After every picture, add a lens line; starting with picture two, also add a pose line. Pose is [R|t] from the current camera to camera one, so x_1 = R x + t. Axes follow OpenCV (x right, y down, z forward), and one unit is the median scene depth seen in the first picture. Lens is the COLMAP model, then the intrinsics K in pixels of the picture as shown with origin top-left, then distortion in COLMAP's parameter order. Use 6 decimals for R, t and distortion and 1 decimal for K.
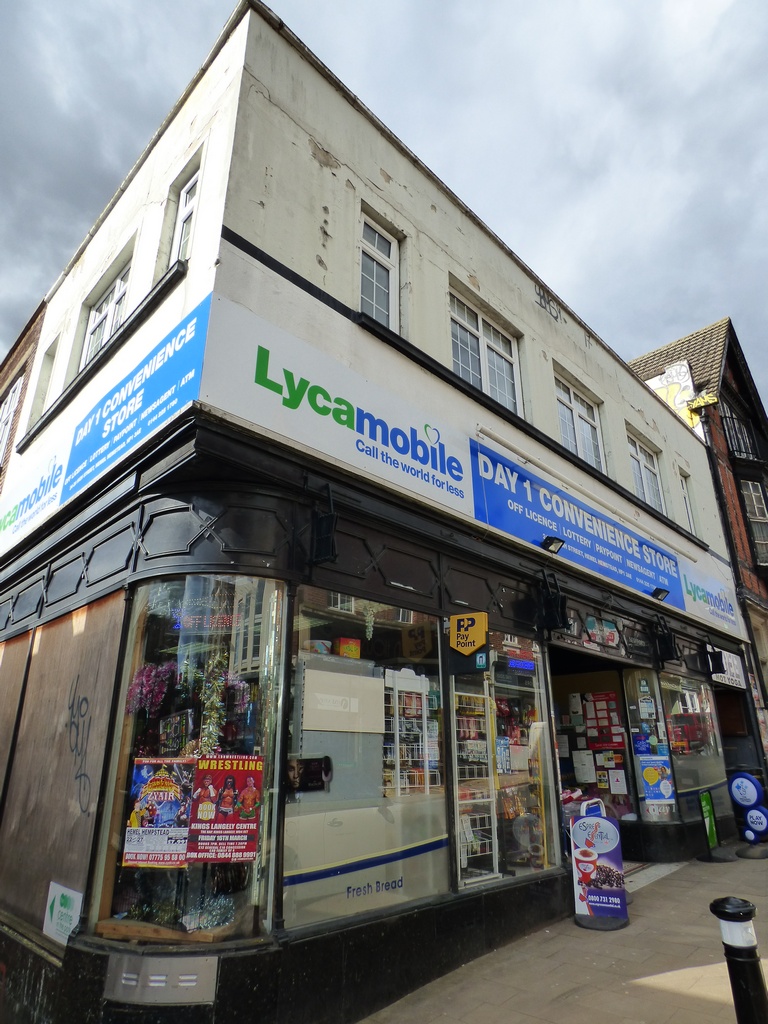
lens RADIAL K [[626.5, 0, 384.0], [0, 626.5, 512.0], [0, 0, 1]] dist [0.000134, 0.001367]
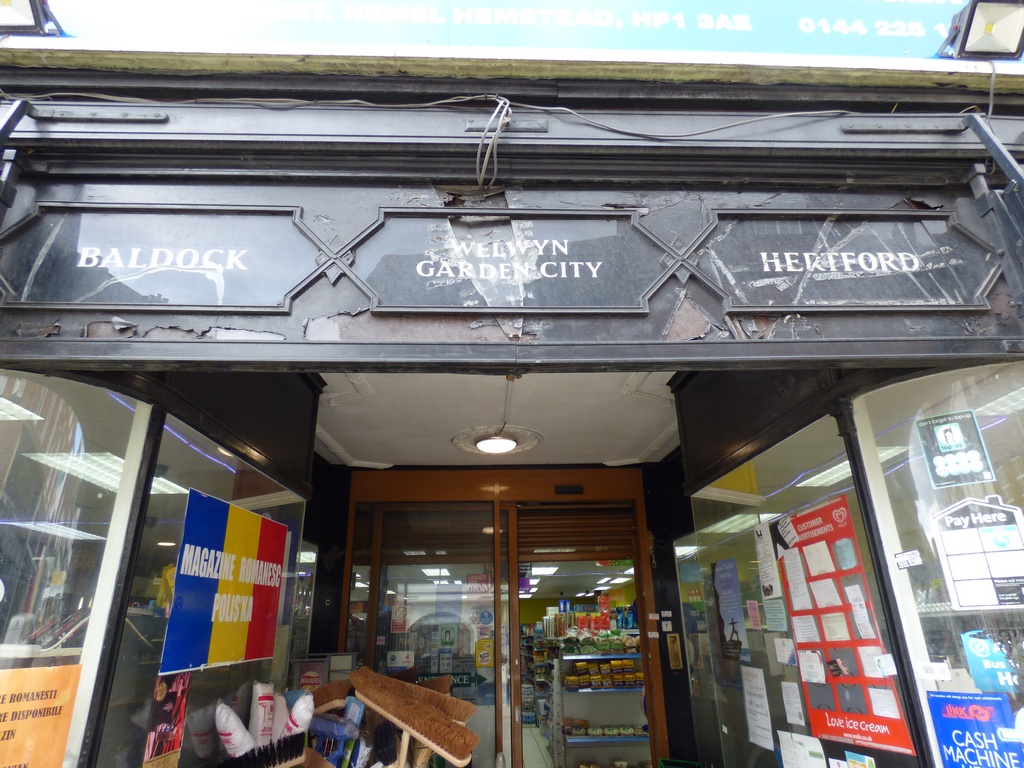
lens RADIAL K [[626.5, 0, 512.0], [0, 626.5, 384.0], [0, 0, 1]] dist [0.000134, 0.001367]
pose [[0.718677, -0.270471, -0.640585, 0.590109], [0.276266, 0.956482, -0.093907, 0.310833], [0.638107, -0.109483, 0.762124, 0.992012]]
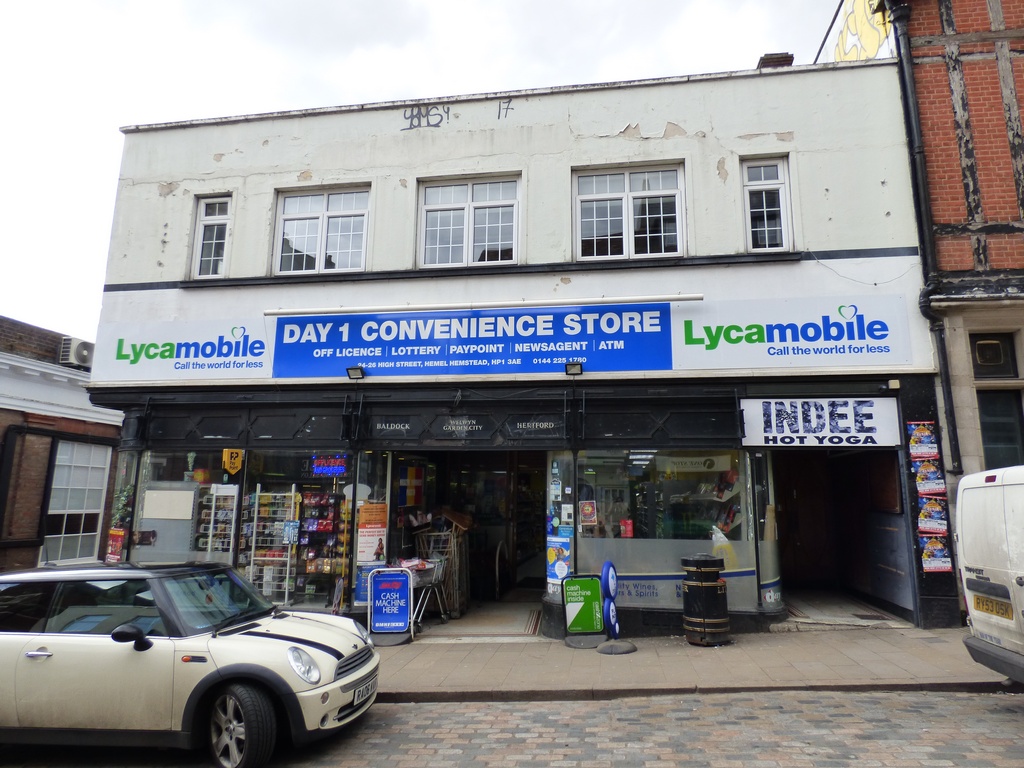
lens RADIAL K [[626.5, 0, 512.0], [0, 626.5, 384.0], [0, 0, 1]] dist [0.000134, 0.001367]
pose [[0.560930, -0.135247, -0.816741, 1.571606], [0.294095, 0.954769, 0.043877, 0.118574], [0.773864, -0.264812, 0.575333, 0.557732]]
